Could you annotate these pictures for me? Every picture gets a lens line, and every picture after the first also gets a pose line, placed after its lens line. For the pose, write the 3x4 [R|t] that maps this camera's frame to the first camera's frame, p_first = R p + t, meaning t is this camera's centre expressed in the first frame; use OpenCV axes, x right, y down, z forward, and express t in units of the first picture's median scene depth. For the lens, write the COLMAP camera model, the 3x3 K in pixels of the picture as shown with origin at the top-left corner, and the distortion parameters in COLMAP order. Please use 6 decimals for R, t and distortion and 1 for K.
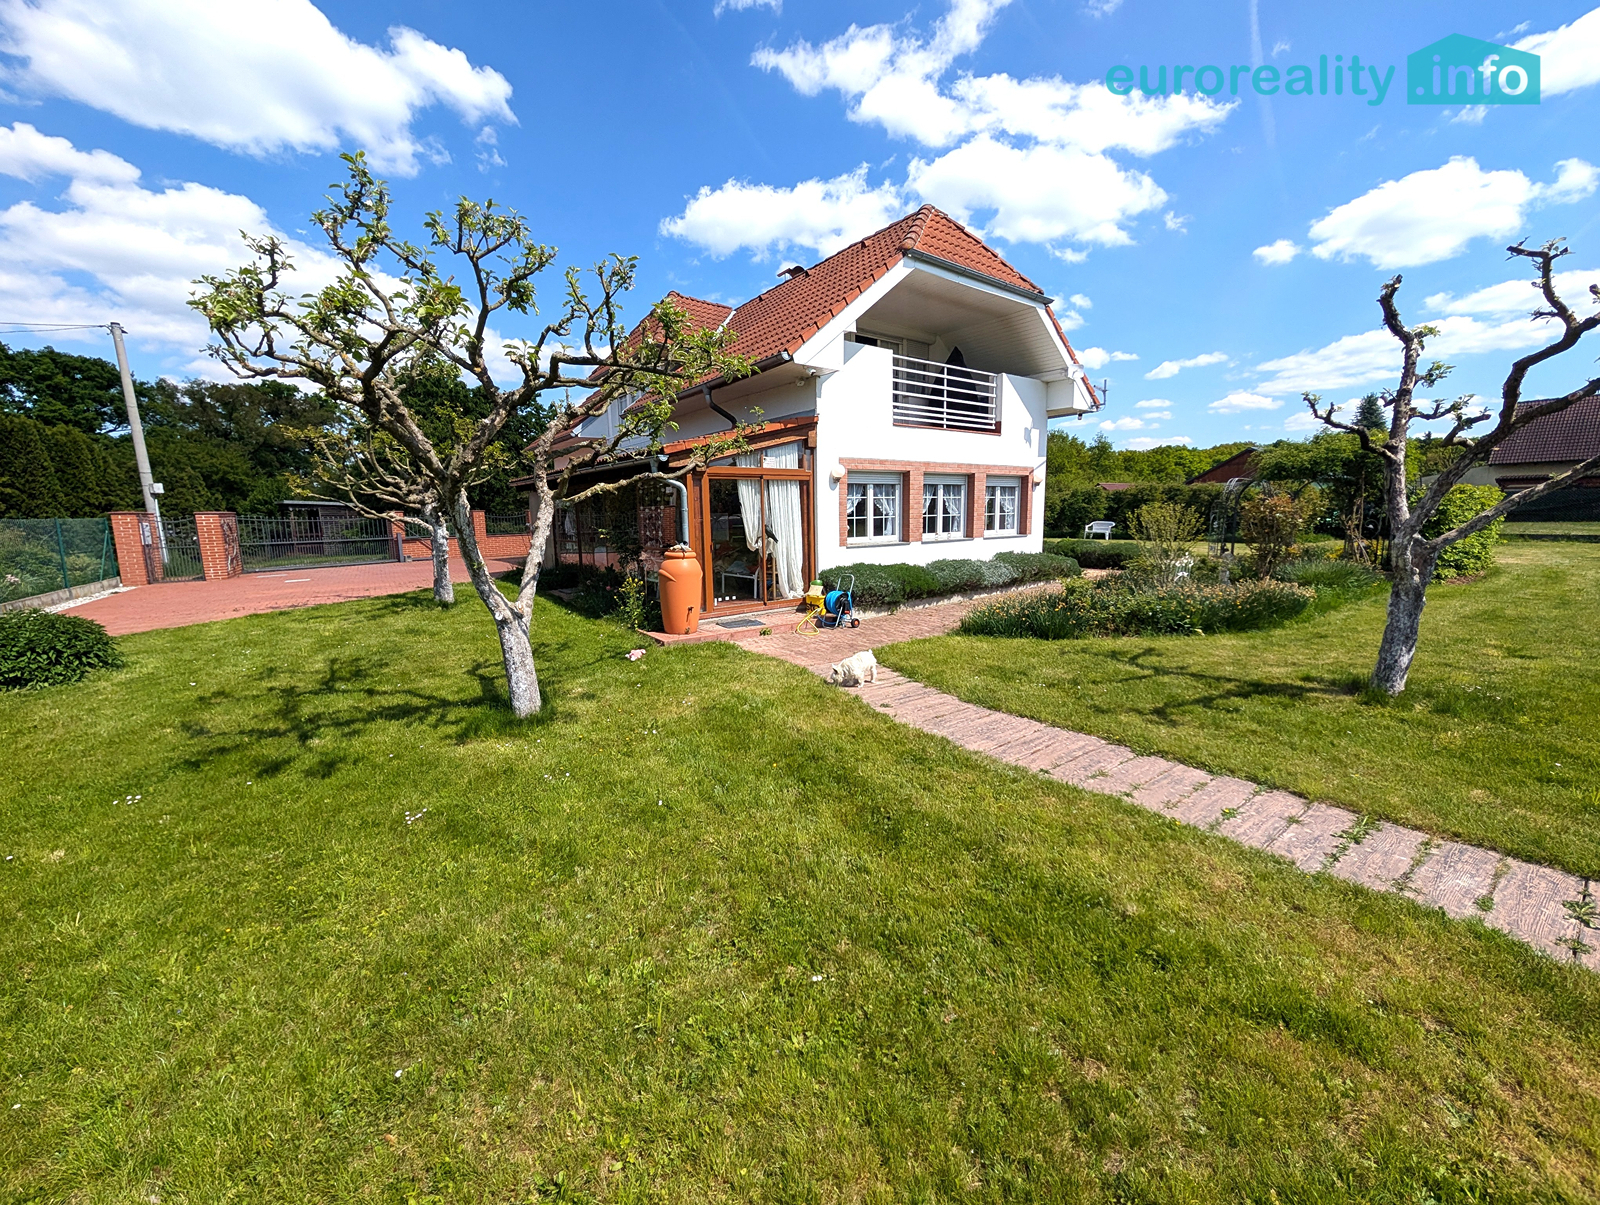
lens RADIAL K [[608.3, 0, 804.6], [0, 608.3, 604.3], [0, 0, 1]] dist [0.000839, -0.000060]
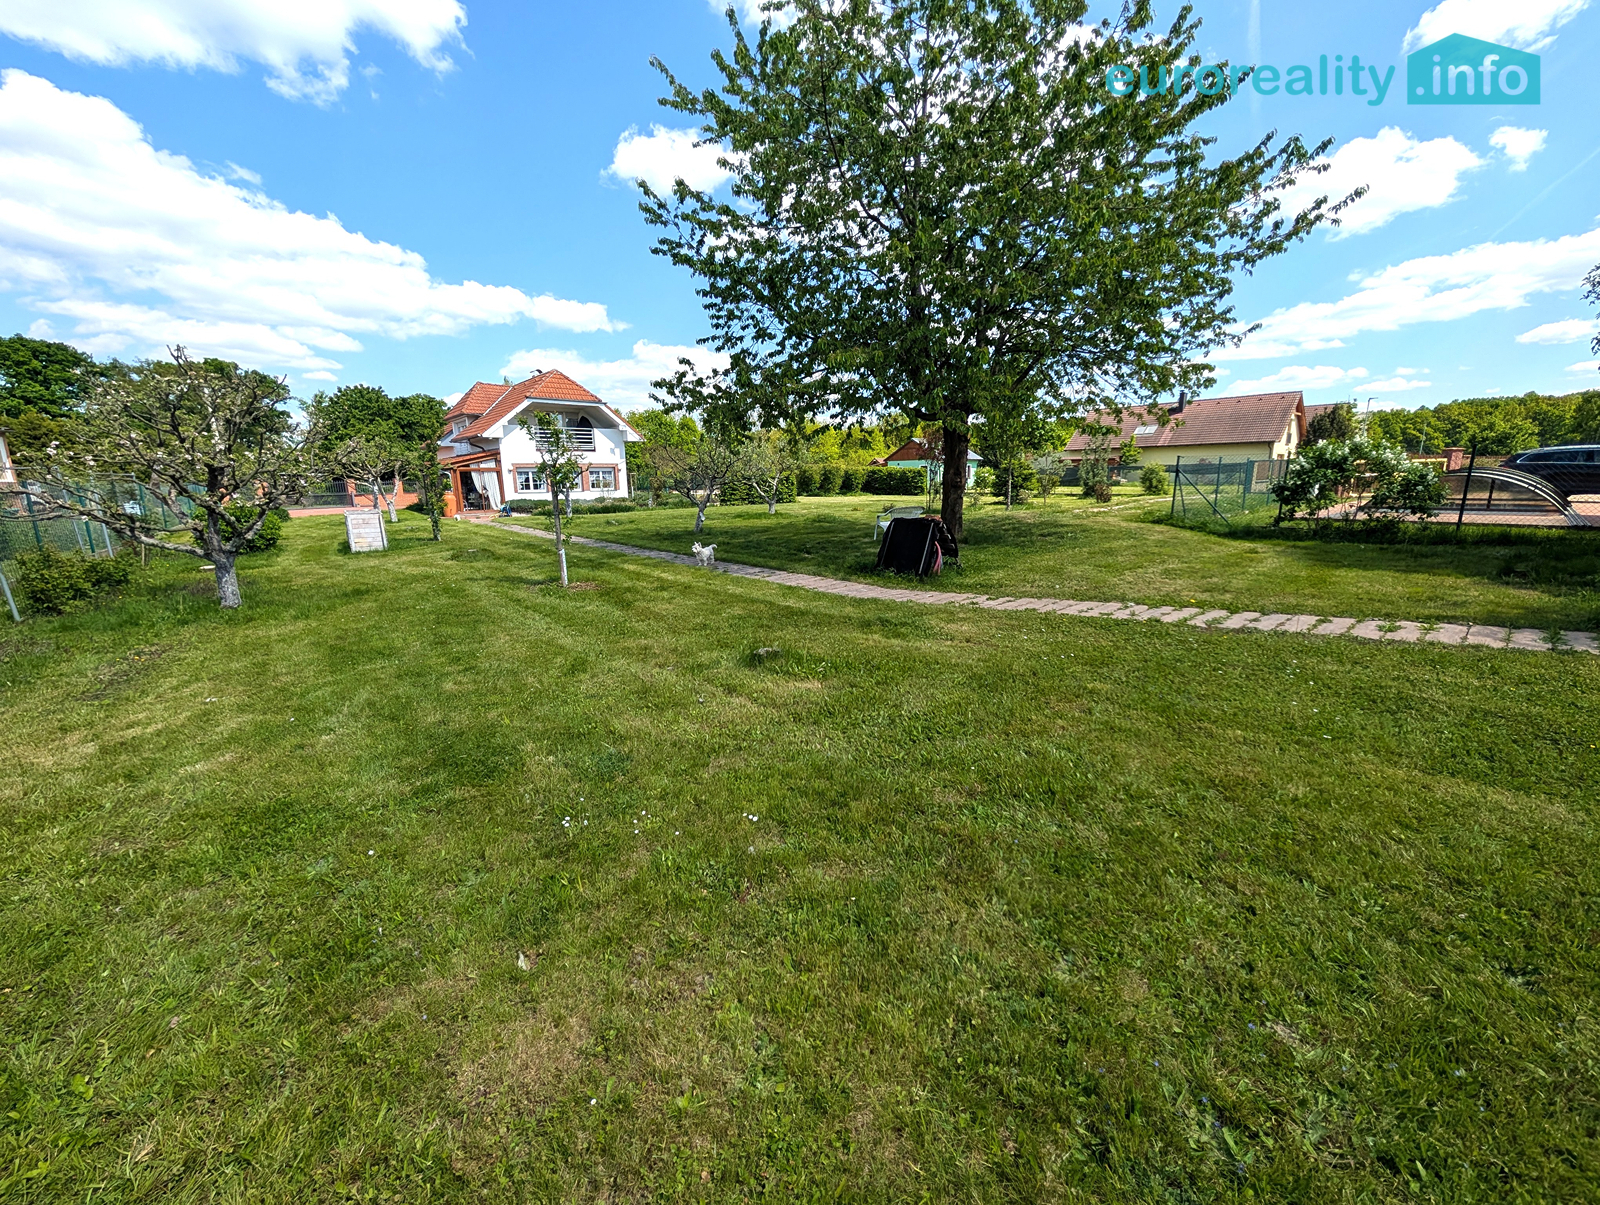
lens RADIAL K [[608.3, 0, 797.8], [0, 608.3, 605.9], [0, 0, 1]] dist [0.000839, -0.000060]
pose [[0.997878, -0.010648, 0.064232, 1.207759], [0.006894, 0.998271, 0.058381, 0.285559], [-0.064742, -0.057814, 0.996226, -2.041831]]
